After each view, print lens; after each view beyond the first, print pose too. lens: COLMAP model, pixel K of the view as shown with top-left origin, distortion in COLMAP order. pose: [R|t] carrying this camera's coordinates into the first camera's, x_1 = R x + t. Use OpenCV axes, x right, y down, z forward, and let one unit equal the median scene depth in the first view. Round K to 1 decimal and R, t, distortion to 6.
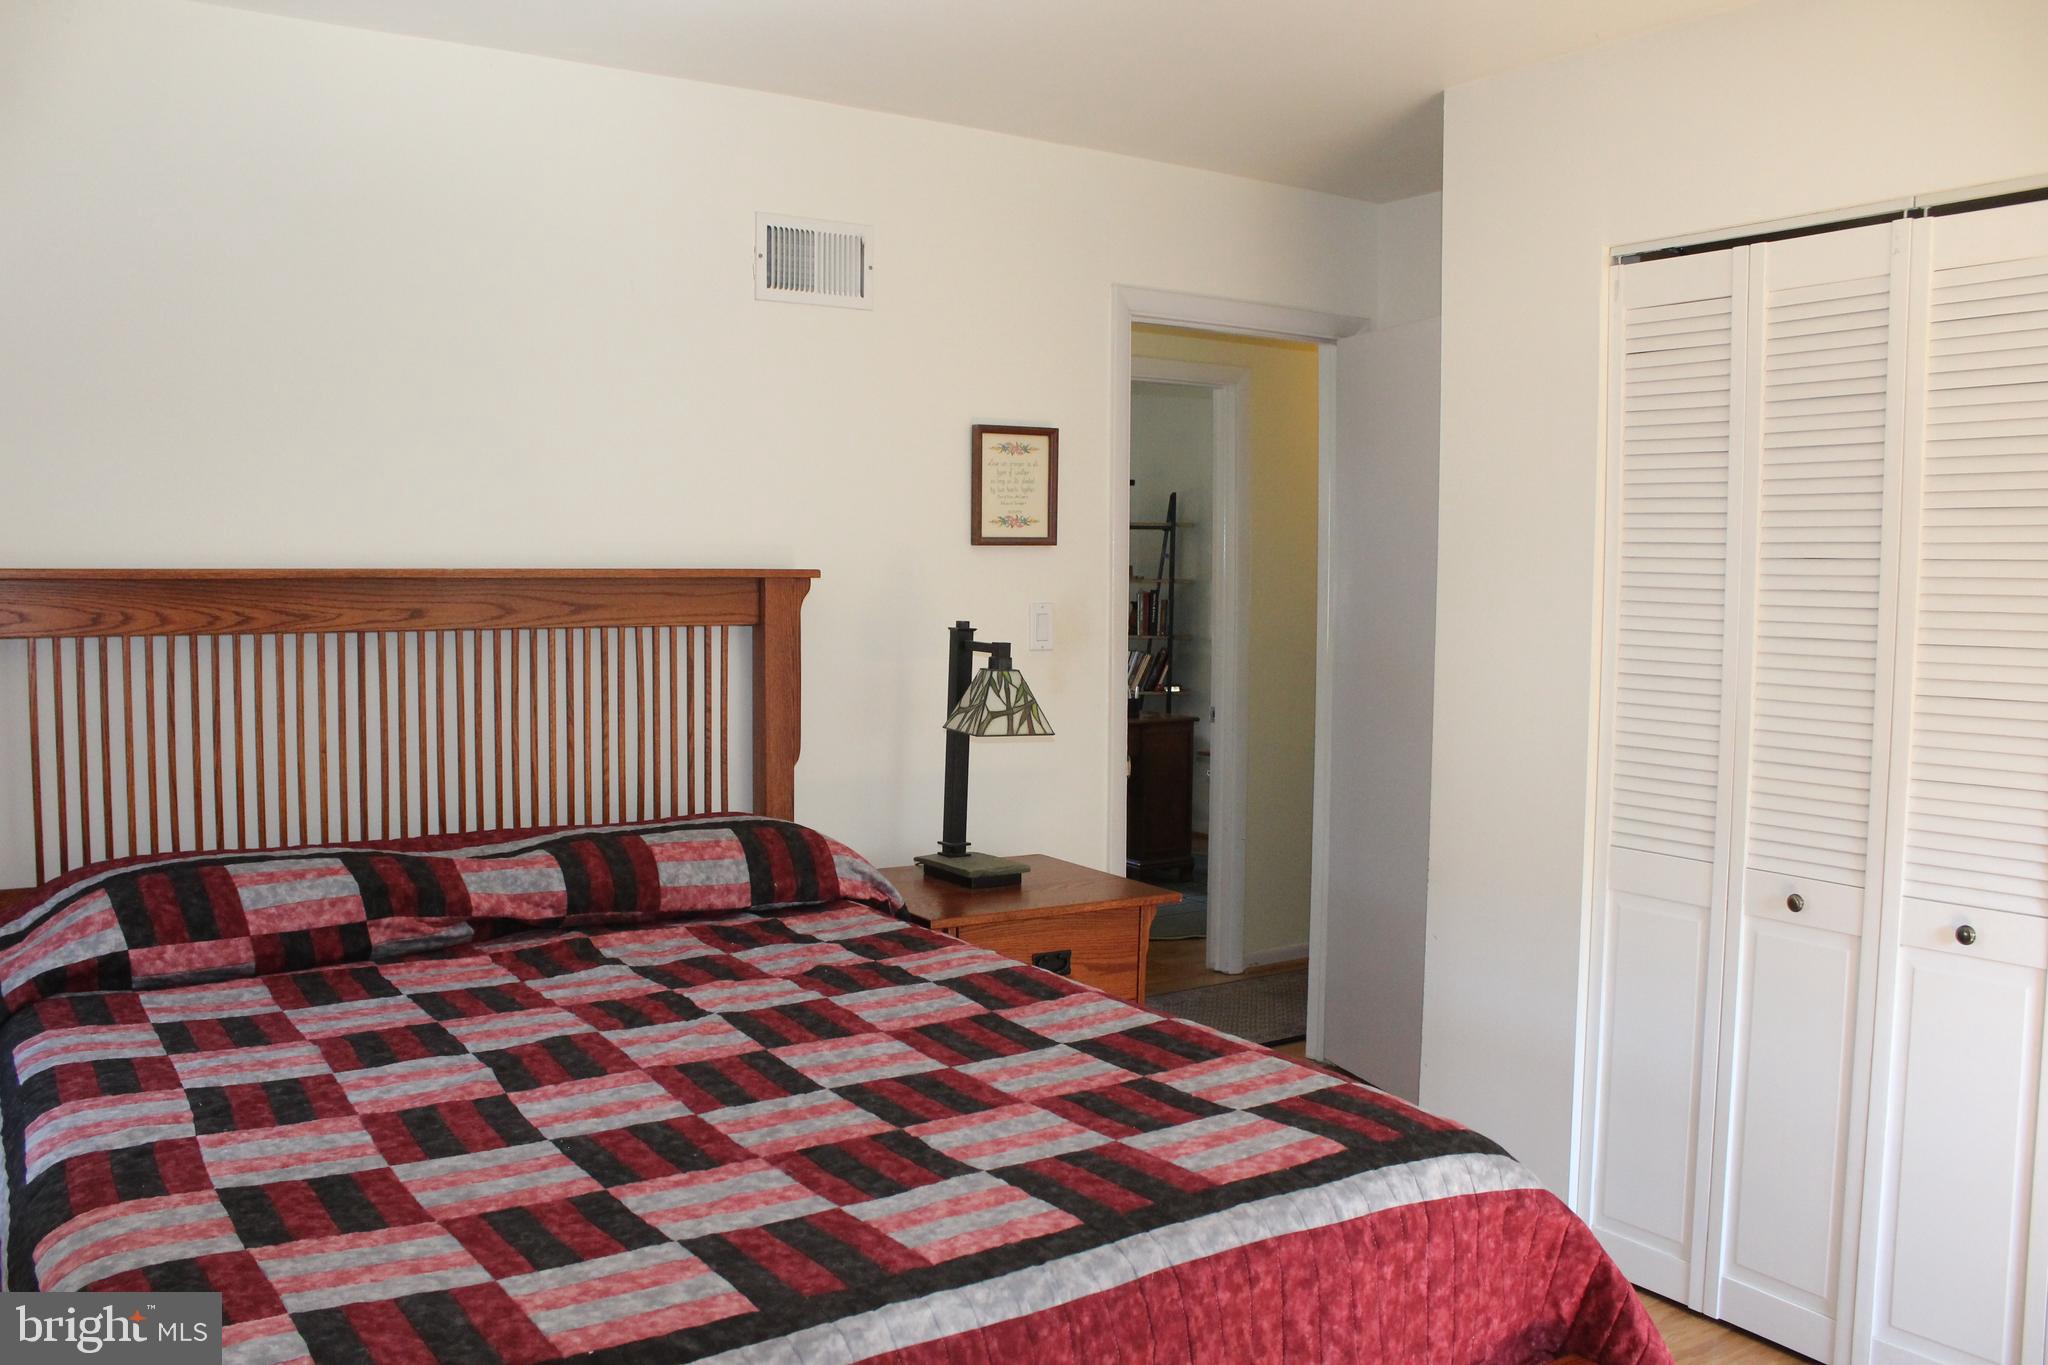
lens RADIAL K [[1721.8, 0, 1026.7], [0, 1721.8, 676.8], [0, 0, 1]] dist [-0.135898, 0.080077]
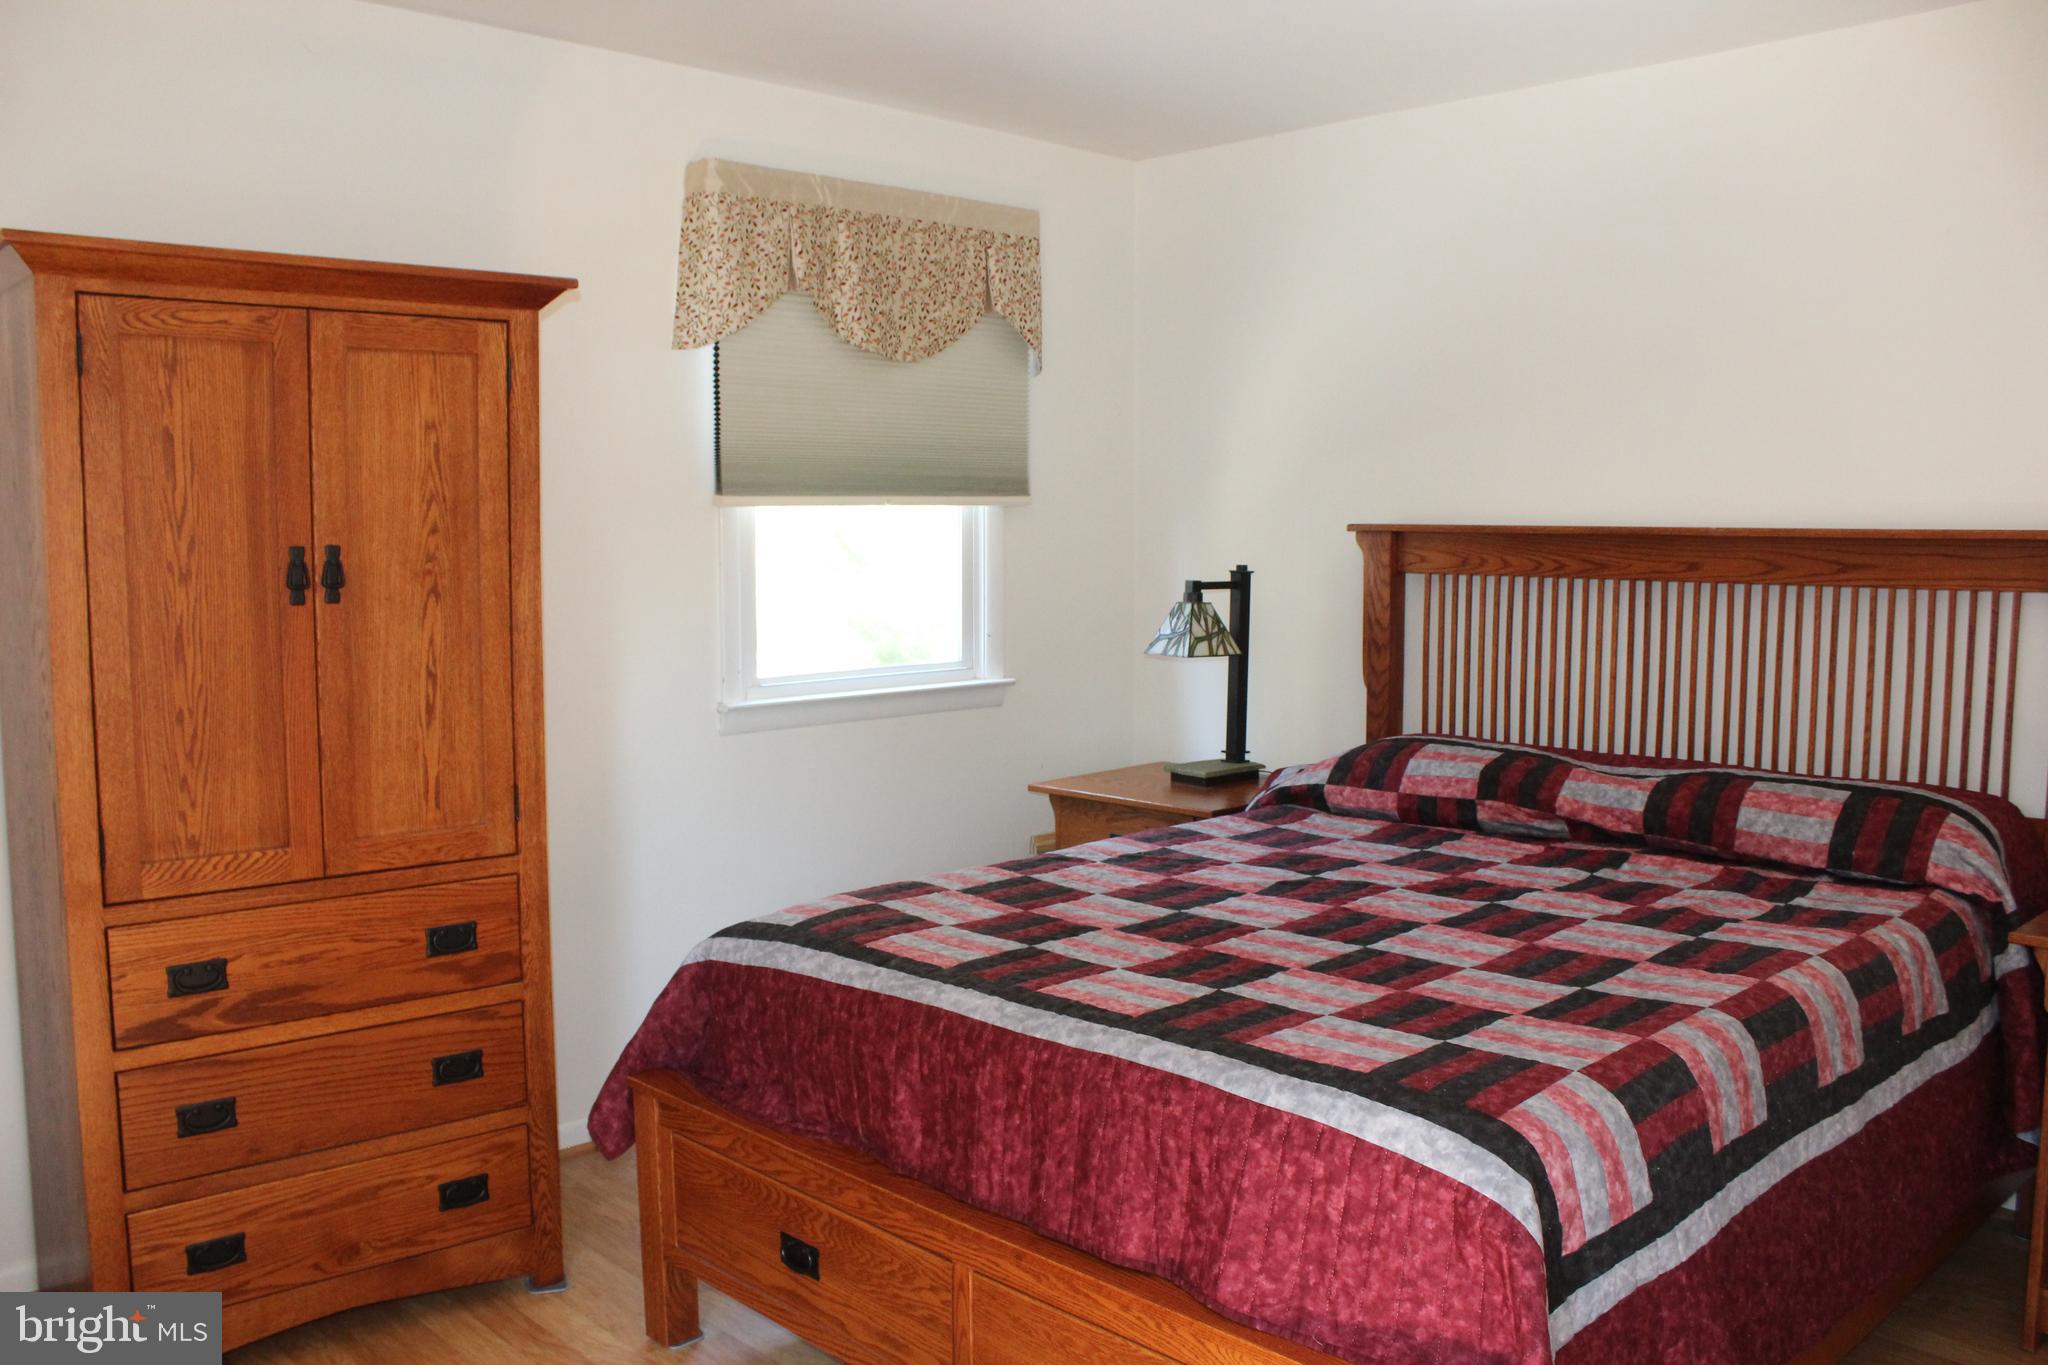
lens RADIAL K [[1721.8, 0, 968.3], [0, 1721.8, 679.6], [0, 0, 1]] dist [-0.135898, 0.080077]
pose [[0.162153, 0.084472, -0.983143, 0.989844], [-0.062061, 0.995230, 0.075274, -0.023921], [0.984812, 0.048809, 0.166622, 0.485915]]
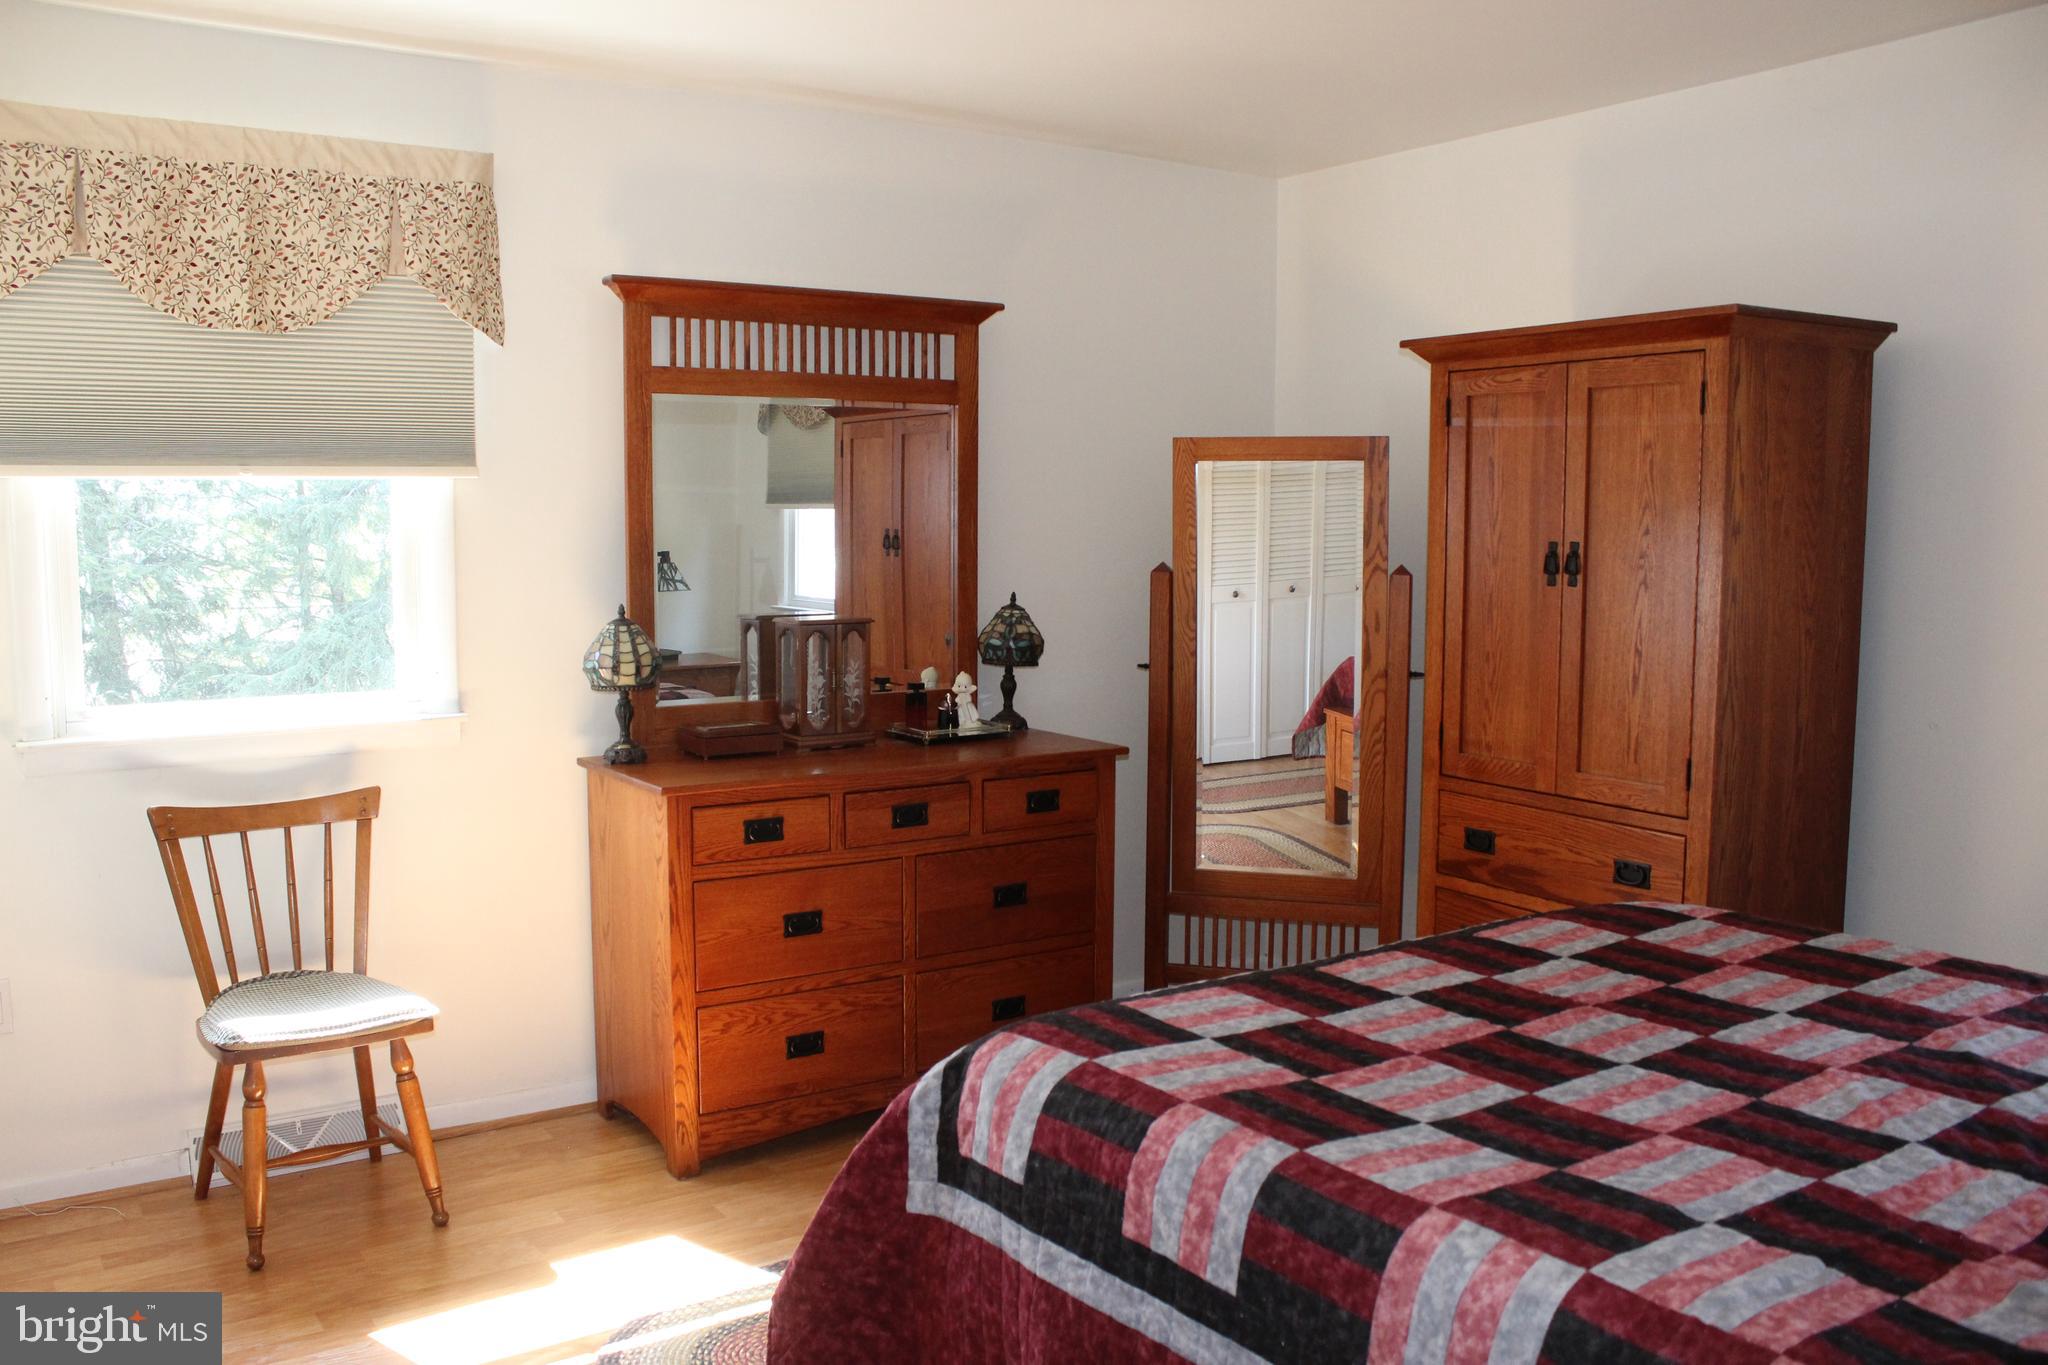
lens RADIAL K [[1721.8, 0, 1015.9], [0, 1721.8, 685.6], [0, 0, 1]] dist [-0.135898, 0.080077]
pose [[-0.999948, -0.008343, -0.005893, 0.229801], [-0.009175, 0.987200, 0.159225, -0.116978], [0.004489, 0.159271, -0.987225, 1.842151]]
